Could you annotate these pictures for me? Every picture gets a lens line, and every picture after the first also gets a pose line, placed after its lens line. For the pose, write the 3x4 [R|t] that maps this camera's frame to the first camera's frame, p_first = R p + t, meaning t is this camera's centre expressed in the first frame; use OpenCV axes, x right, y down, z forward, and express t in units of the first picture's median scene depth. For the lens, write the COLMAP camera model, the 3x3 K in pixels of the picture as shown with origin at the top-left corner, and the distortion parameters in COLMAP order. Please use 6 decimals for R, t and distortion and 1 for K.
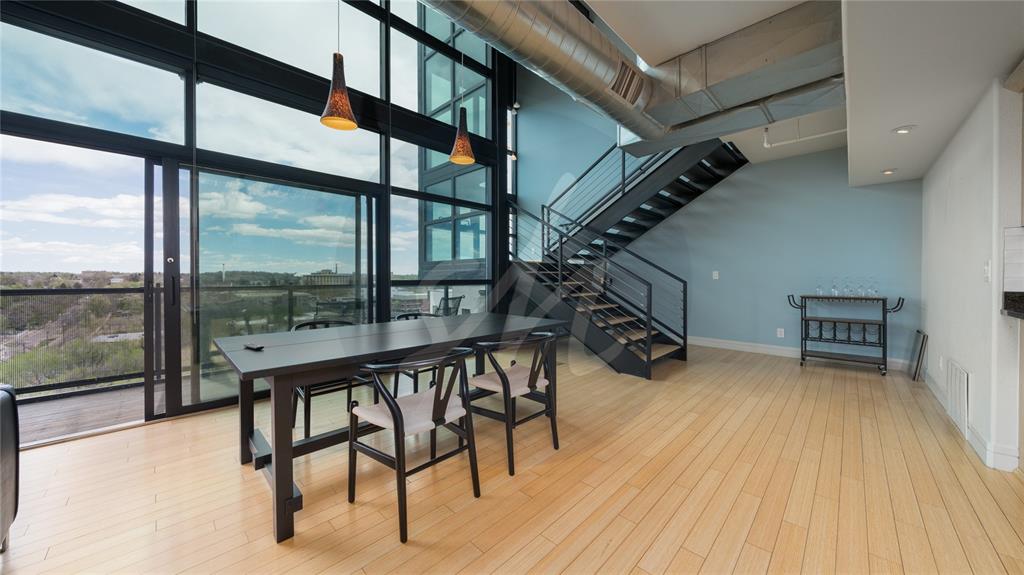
lens RADIAL K [[356.6, 0, 506.0], [0, 356.6, 278.7], [0, 0, 1]] dist [-0.001331, -0.000169]
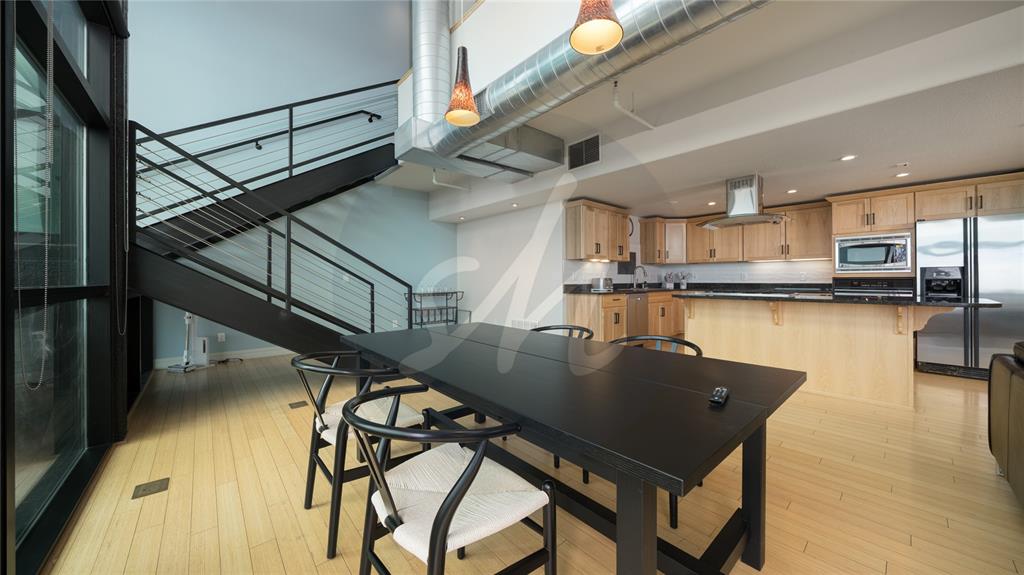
lens RADIAL K [[353.4, 0, 567.6], [0, 353.4, 276.5], [0, 0, 1]] dist [-0.000904, -0.000067]
pose [[-0.000443, 0.003910, 0.999992, -0.574722], [0.007189, 0.999967, -0.003907, -0.005704], [-0.999974, 0.007187, -0.000471, 0.475576]]
